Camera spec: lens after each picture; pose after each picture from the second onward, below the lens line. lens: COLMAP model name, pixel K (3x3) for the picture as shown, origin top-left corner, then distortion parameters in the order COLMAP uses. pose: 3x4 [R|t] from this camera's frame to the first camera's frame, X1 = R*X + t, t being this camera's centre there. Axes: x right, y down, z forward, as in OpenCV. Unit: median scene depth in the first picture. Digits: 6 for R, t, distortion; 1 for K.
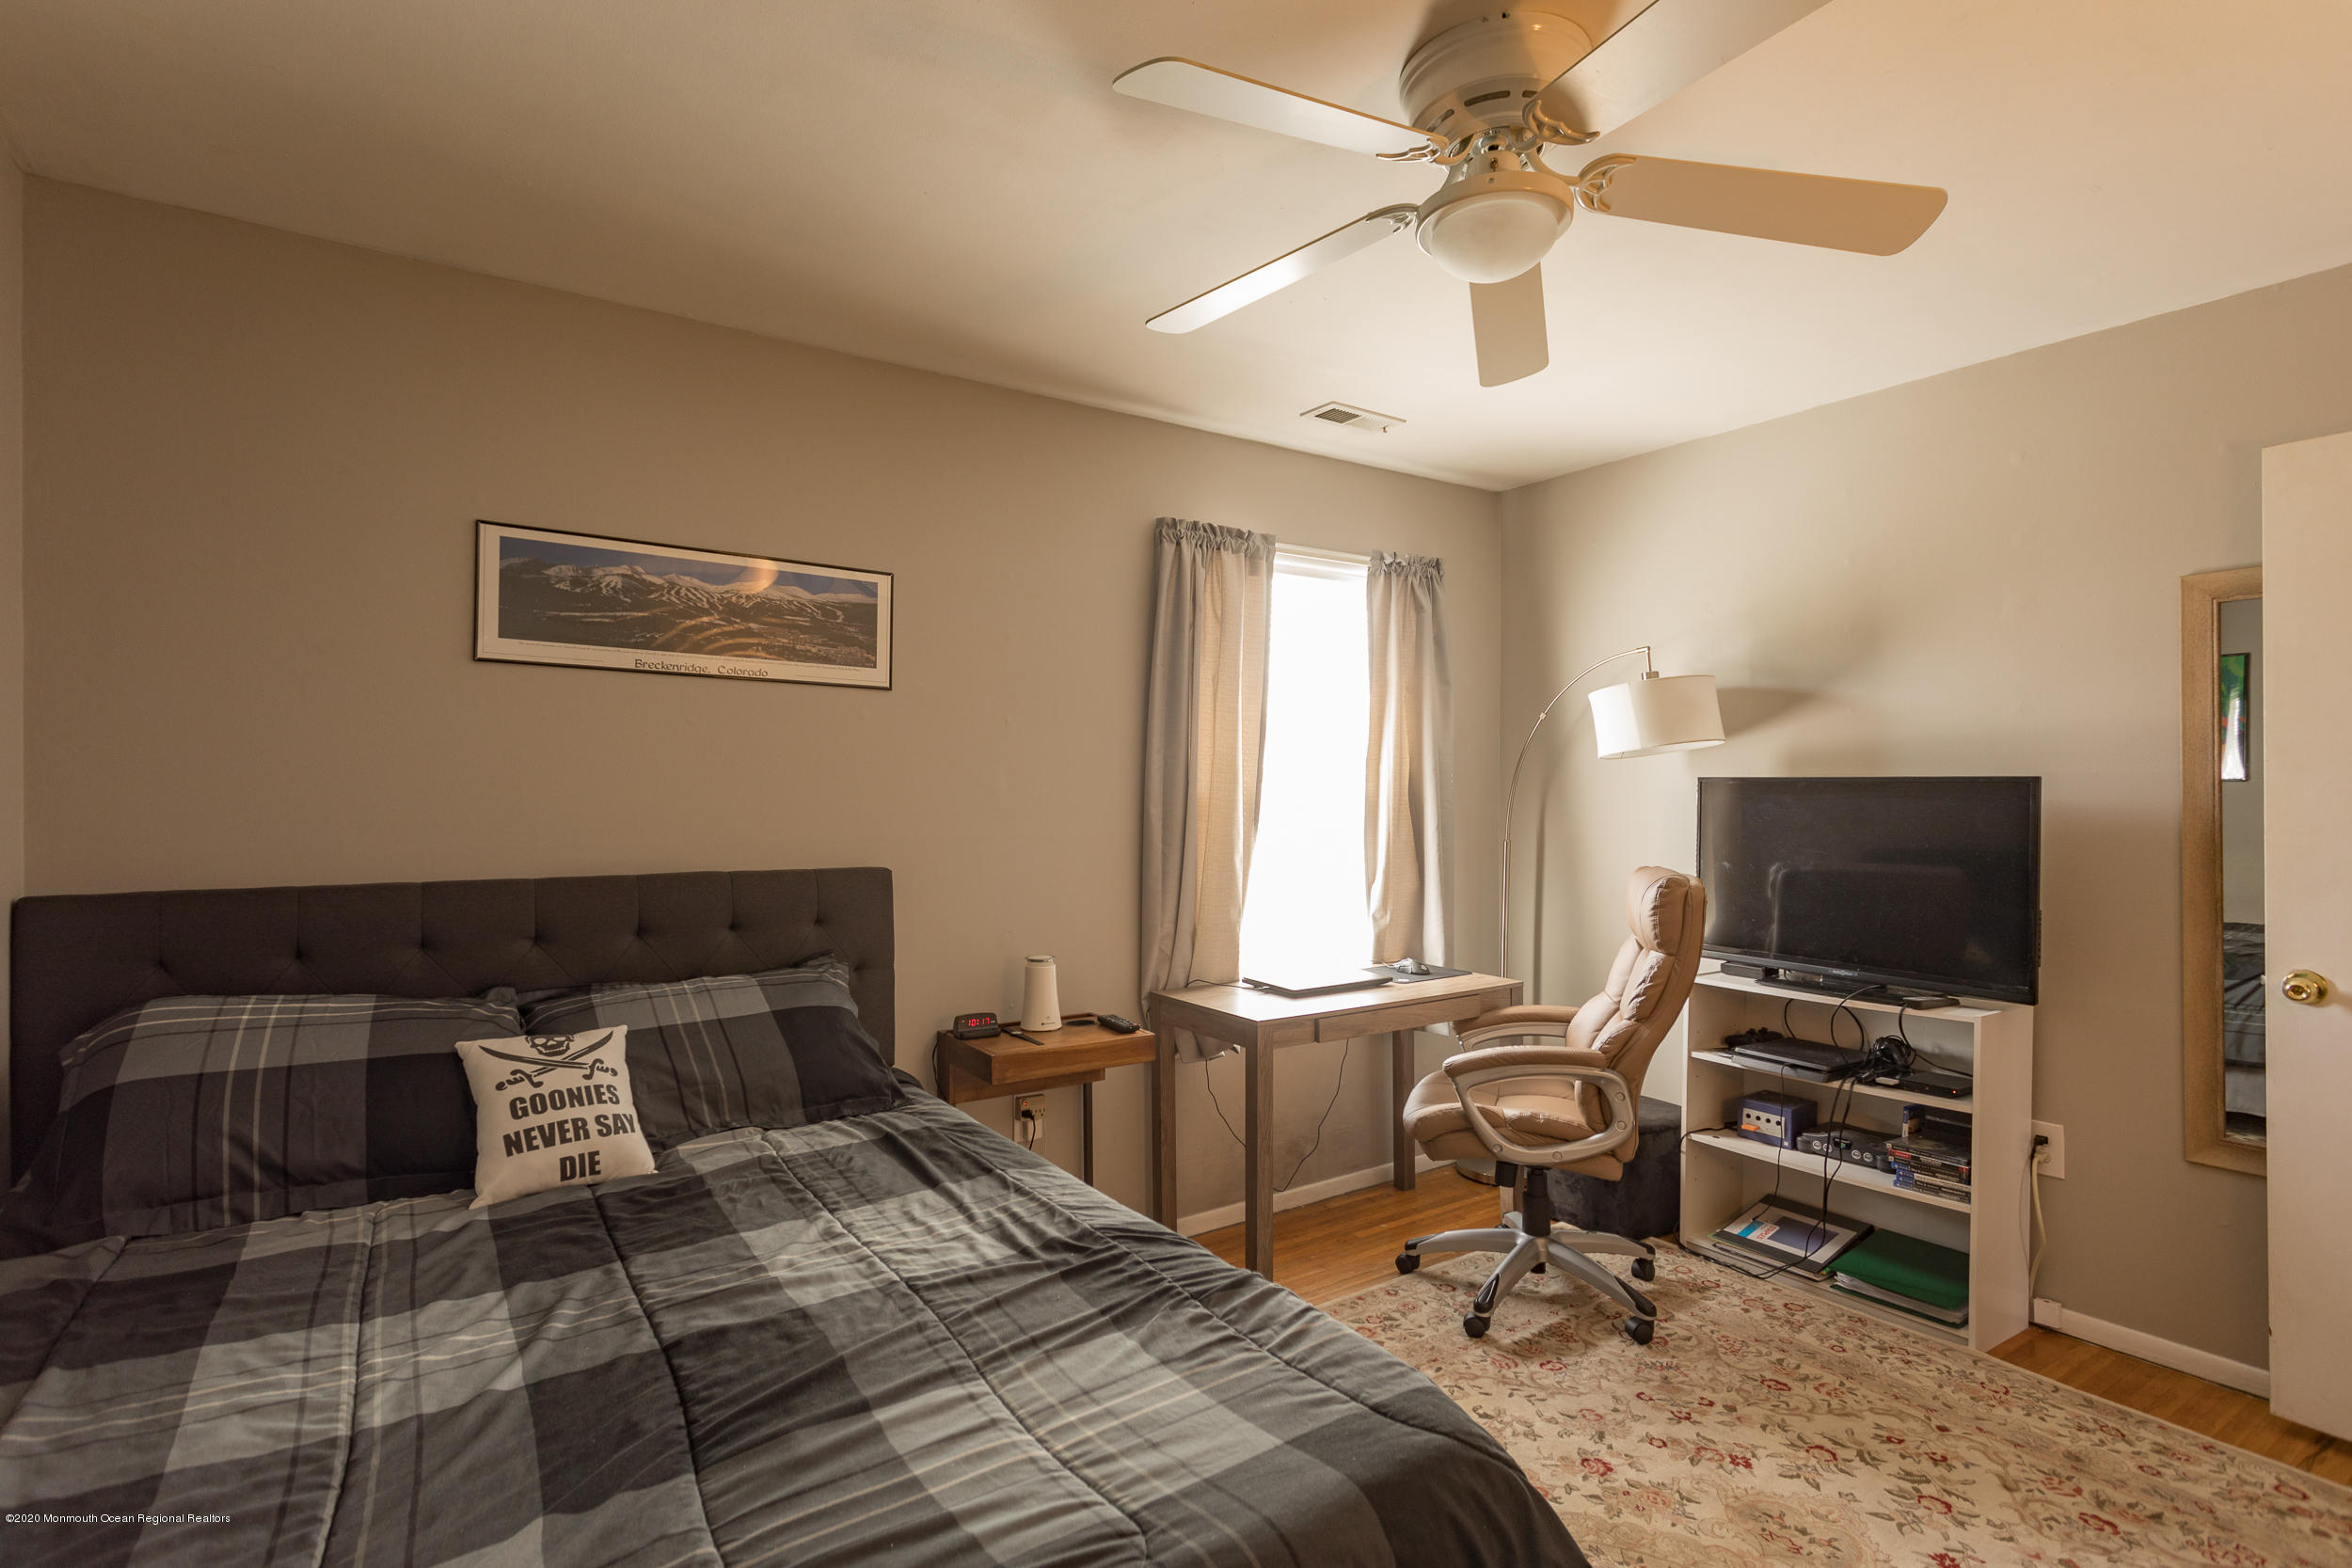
lens RADIAL K [[1157.0, 0, 1160.7], [0, 1157.0, 768.7], [0, 0, 1]] dist [0.001315, 0.000525]
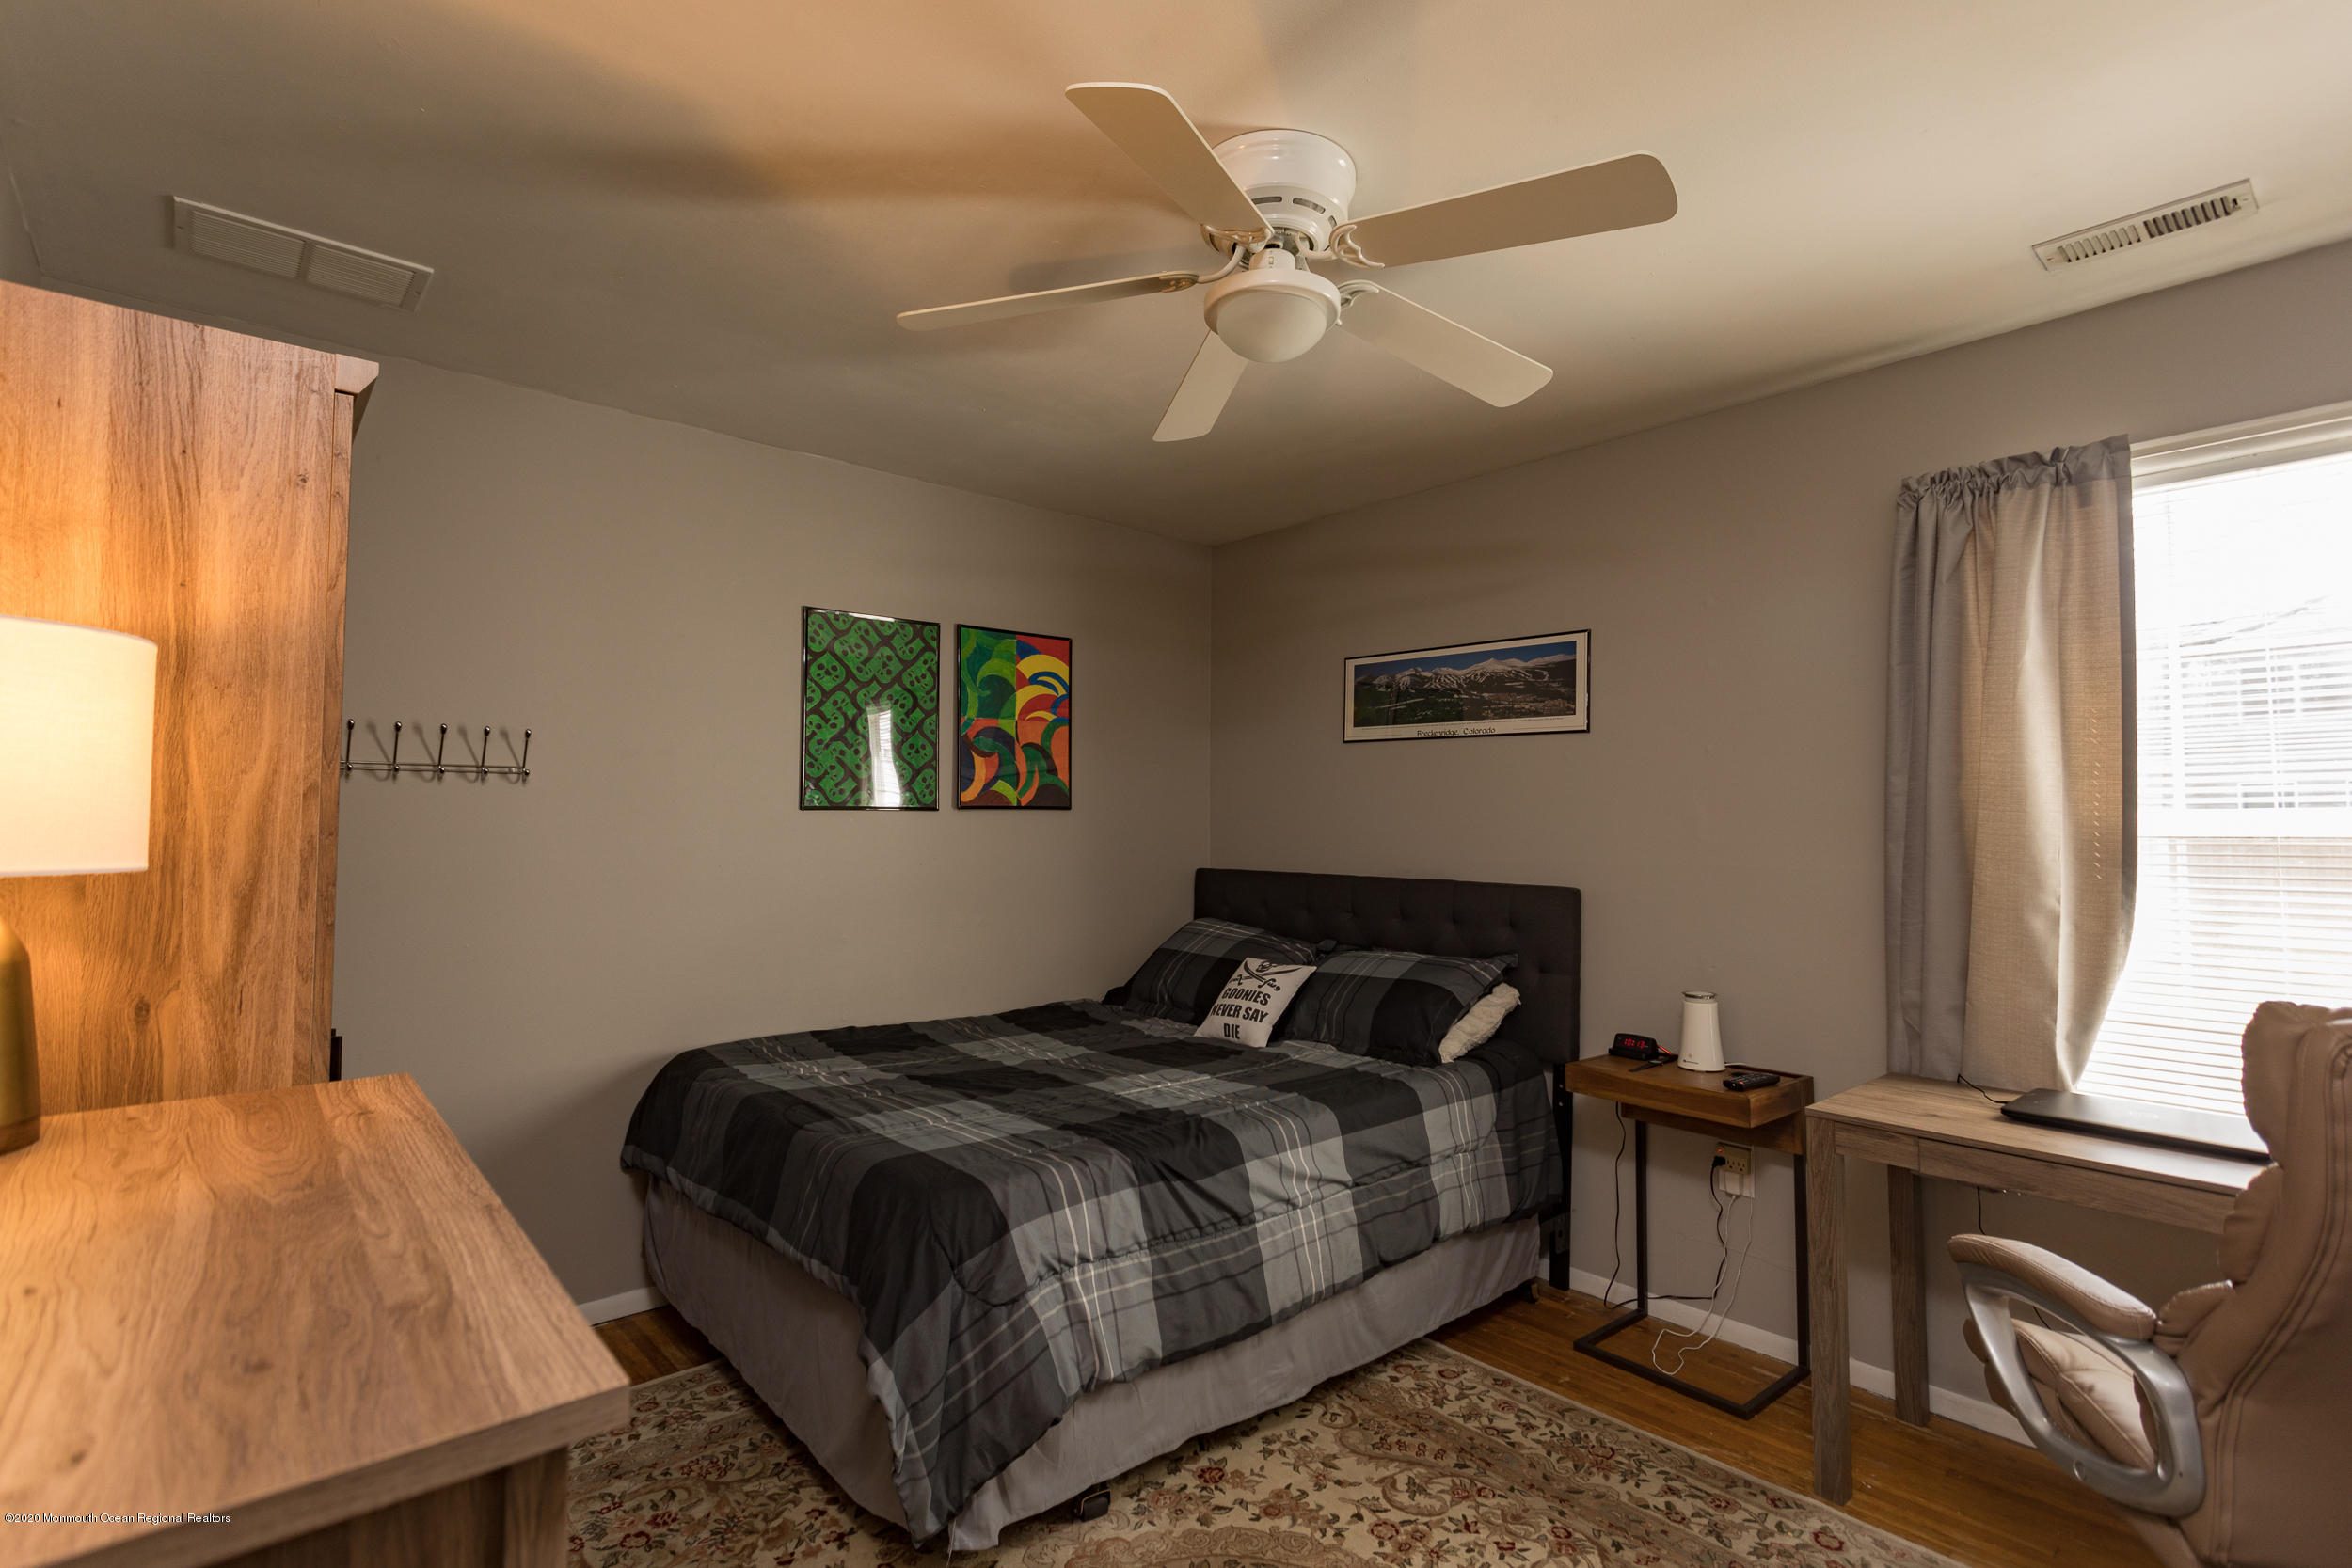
lens RADIAL K [[1104.1, 0, 1160.6], [0, 1104.1, 773.5], [0, 0, 1]] dist [0.000835, 0.001515]
pose [[0.118660, -0.043002, -0.992003, 0.817431], [0.015323, 0.999022, -0.041473, 0.010664], [0.992817, -0.010279, 0.119203, 0.475390]]
